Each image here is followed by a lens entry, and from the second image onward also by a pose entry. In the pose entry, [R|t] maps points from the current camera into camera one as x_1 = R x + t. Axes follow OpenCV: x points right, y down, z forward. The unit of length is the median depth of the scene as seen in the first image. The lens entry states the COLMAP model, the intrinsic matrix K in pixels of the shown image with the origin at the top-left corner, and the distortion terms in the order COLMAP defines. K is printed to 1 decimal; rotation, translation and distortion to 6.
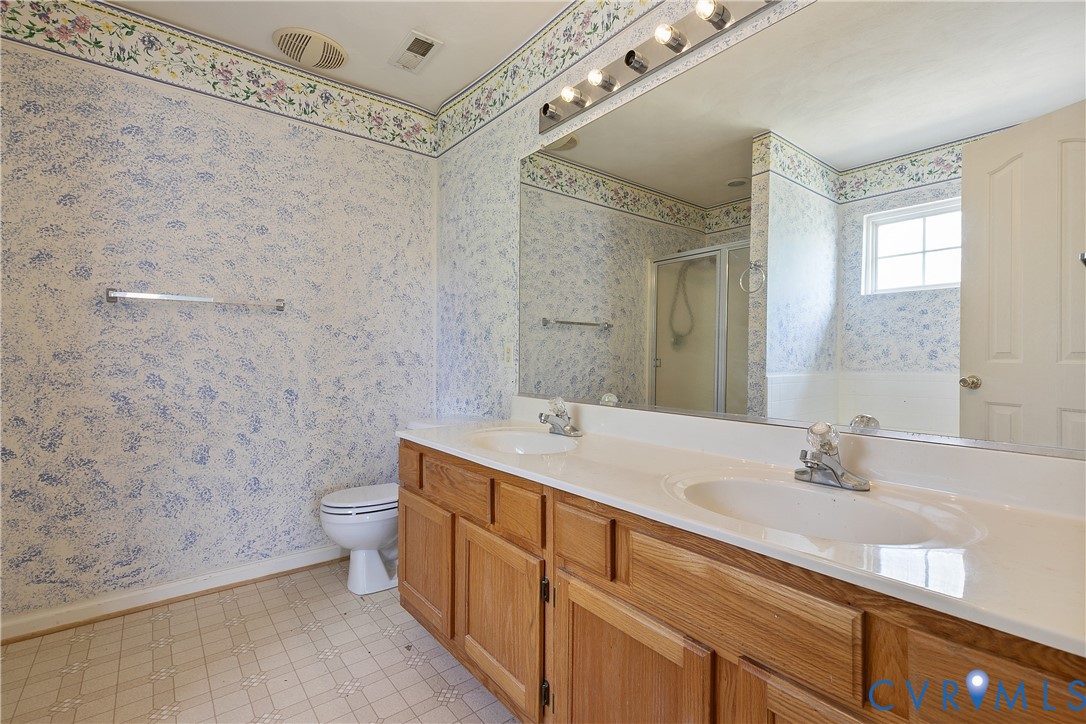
lens RADIAL K [[498.2, 0, 545.9], [0, 498.2, 359.7], [0, 0, 1]] dist [0.004324, -0.000553]
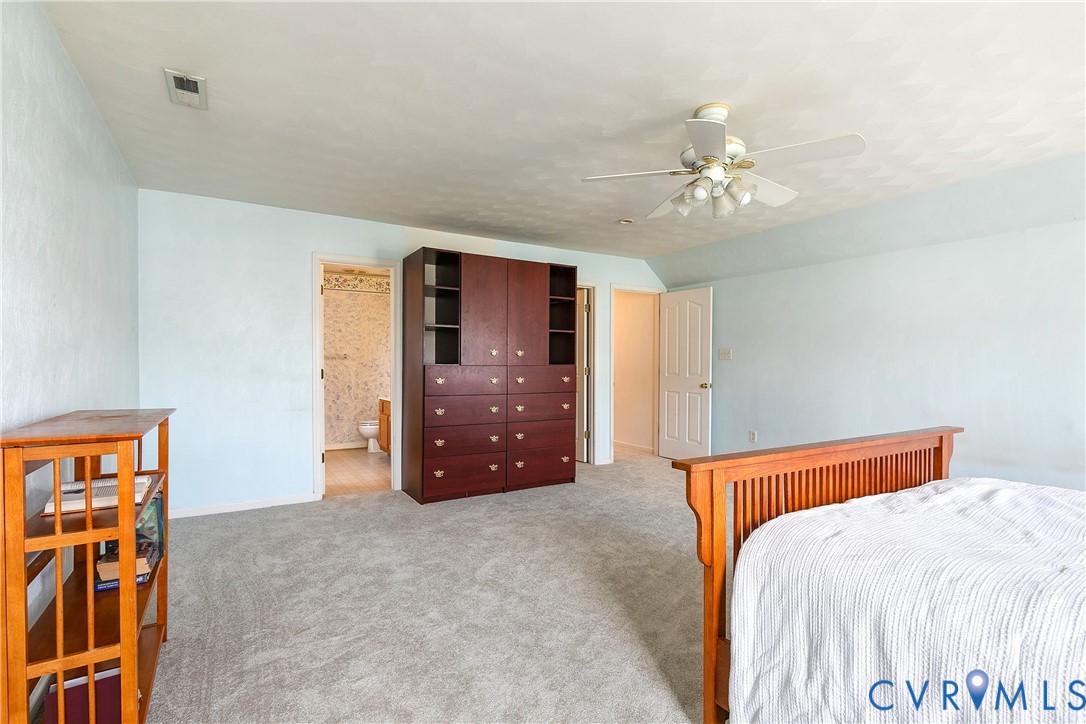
lens RADIAL K [[501.0, 0, 540.5], [0, 501.0, 368.9], [0, 0, 1]] dist [-0.005835, -0.000468]
pose [[0.993750, -0.005760, -0.111476, 0.871460], [0.005572, 0.999982, -0.001993, -0.022934], [0.111486, 0.001359, 0.993765, -1.677314]]
